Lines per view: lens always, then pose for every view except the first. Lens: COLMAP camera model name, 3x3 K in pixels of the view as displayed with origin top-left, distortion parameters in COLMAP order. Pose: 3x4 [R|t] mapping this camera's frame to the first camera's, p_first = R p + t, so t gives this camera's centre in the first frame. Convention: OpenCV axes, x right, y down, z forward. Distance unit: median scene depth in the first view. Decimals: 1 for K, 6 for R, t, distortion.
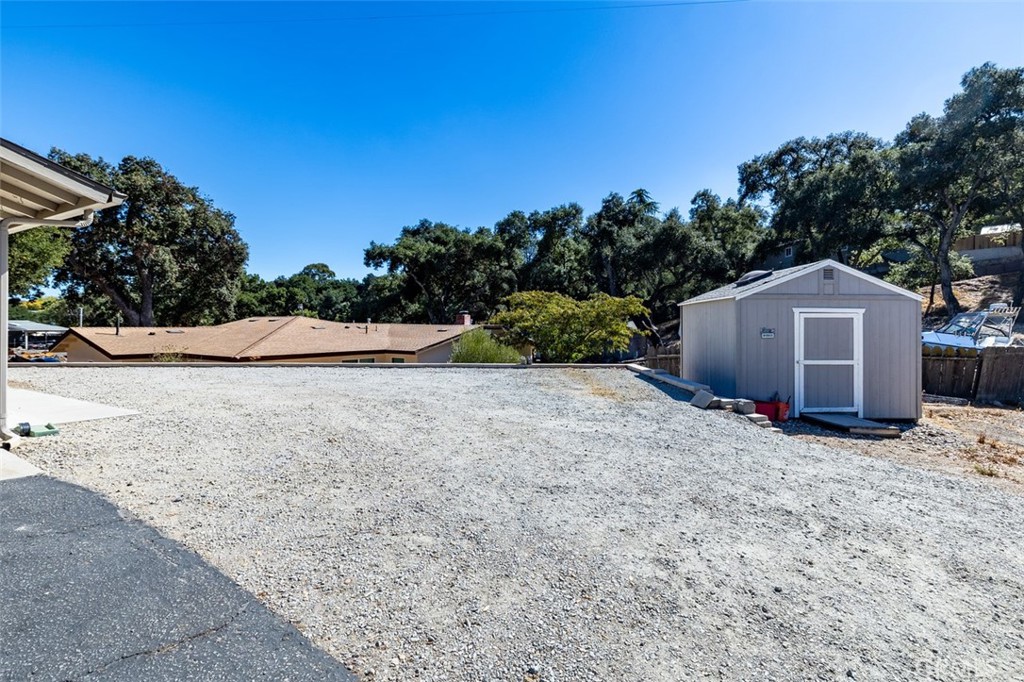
lens RADIAL K [[459.0, 0, 509.6], [0, 459.0, 333.1], [0, 0, 1]] dist [0.000803, -0.000561]
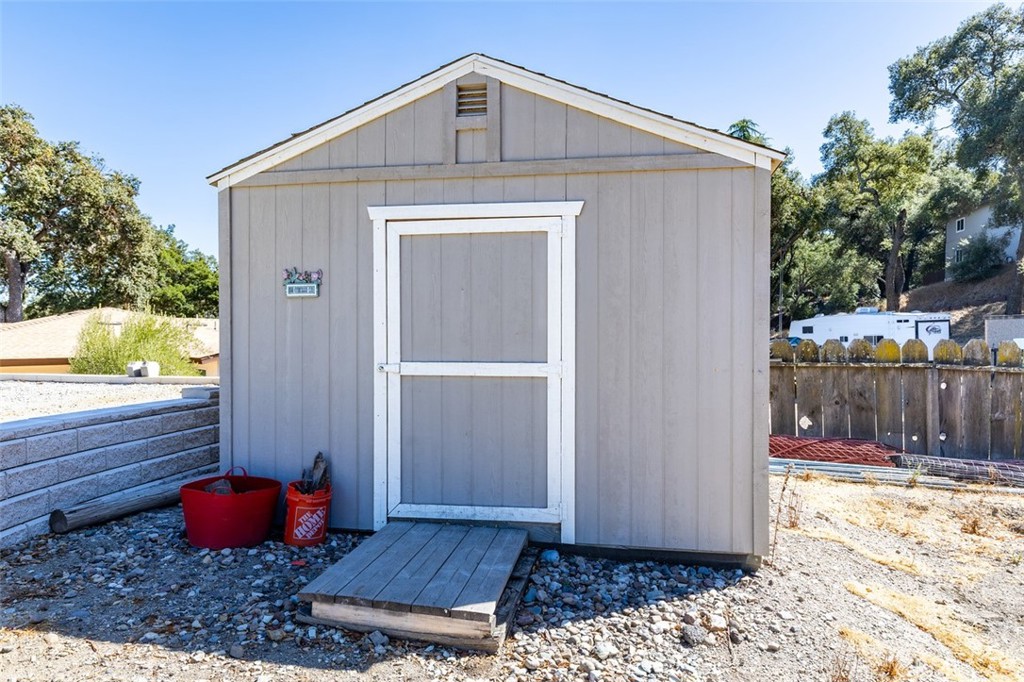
lens RADIAL K [[613.1, 0, 512.4], [0, 613.1, 353.8], [0, 0, 1]] dist [-0.001118, 0.001413]
pose [[0.985217, 0.003970, -0.171263, 0.175700], [-0.001362, 0.999881, 0.015345, 0.010035], [0.171303, -0.014885, 0.985106, 0.125791]]
